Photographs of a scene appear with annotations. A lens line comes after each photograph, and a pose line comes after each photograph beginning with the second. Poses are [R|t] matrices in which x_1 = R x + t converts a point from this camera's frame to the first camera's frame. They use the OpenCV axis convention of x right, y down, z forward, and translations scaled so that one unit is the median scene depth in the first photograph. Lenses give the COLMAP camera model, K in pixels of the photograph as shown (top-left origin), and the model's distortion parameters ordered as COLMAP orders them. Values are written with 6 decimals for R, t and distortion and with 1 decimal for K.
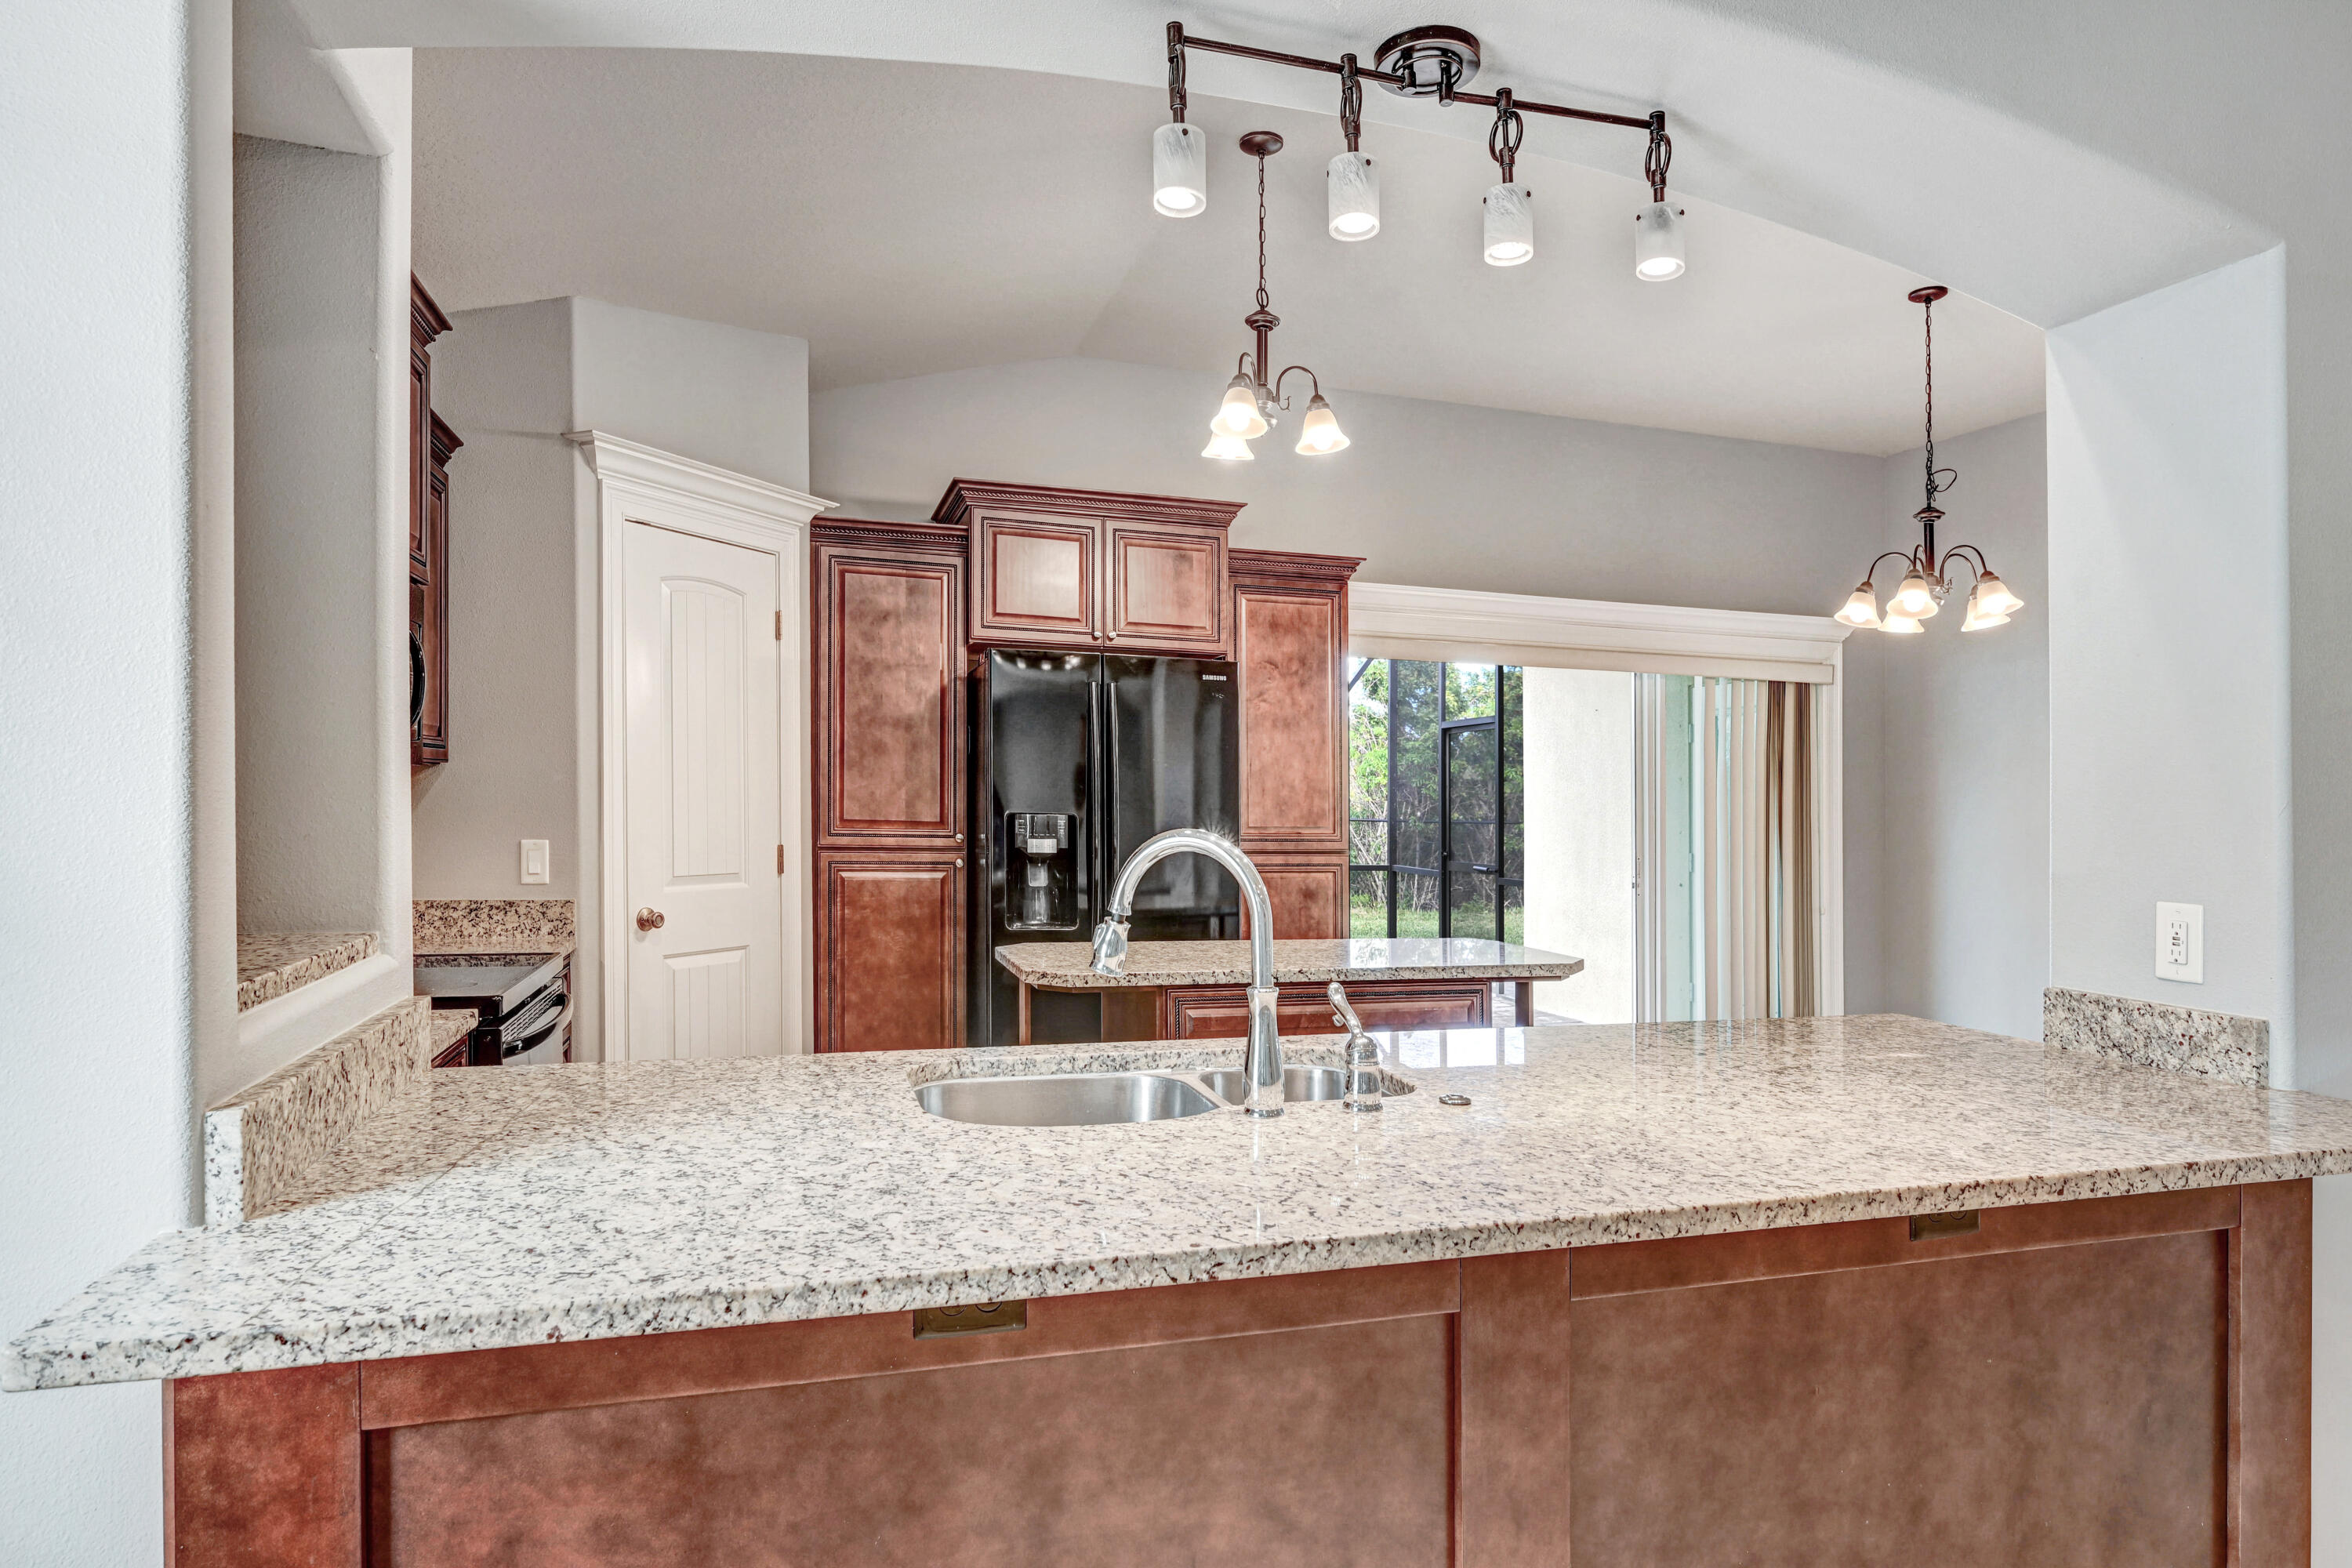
lens RADIAL K [[1512.9, 0, 1261.2], [0, 1512.9, 799.7], [0, 0, 1]] dist [-0.006316, -0.000672]
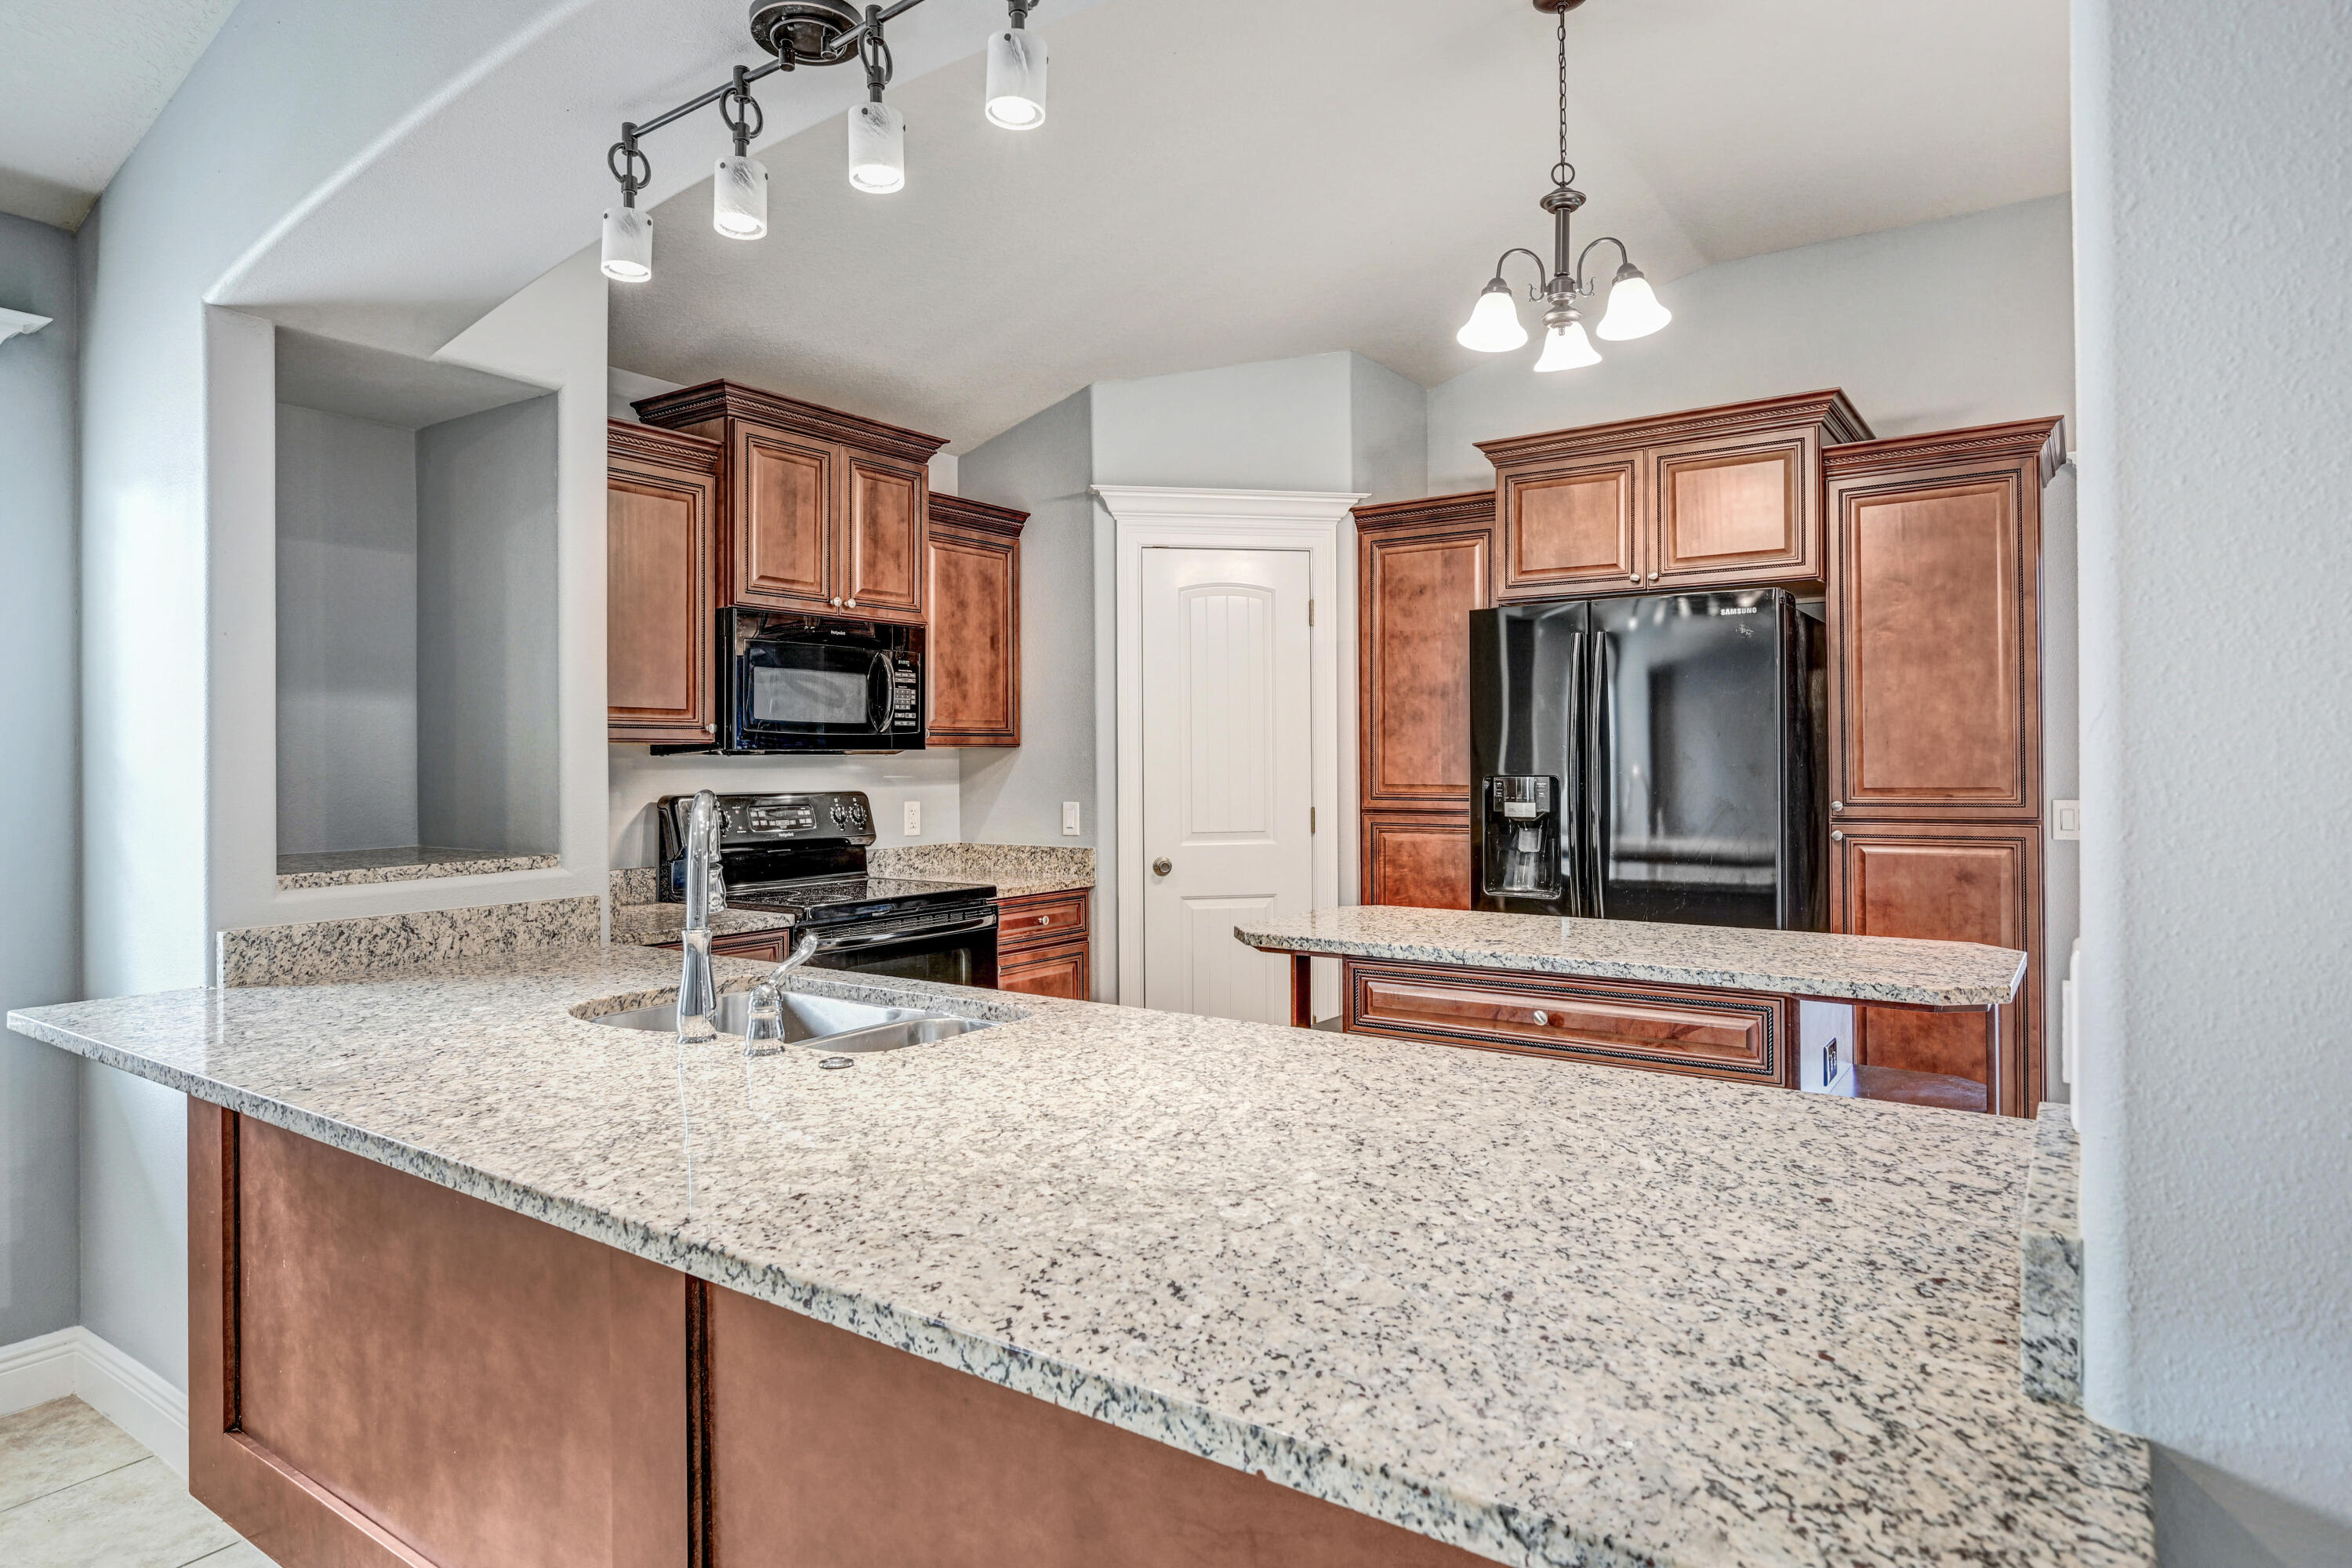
lens RADIAL K [[1354.1, 0, 1029.9], [0, 1354.1, 740.6], [0, 0, 1]] dist [0.009994, 0.000682]
pose [[0.530090, -0.037242, -0.847123, 0.410898], [0.017435, 0.999303, -0.033022, 0.009560], [0.847762, 0.002735, 0.530370, 0.278704]]
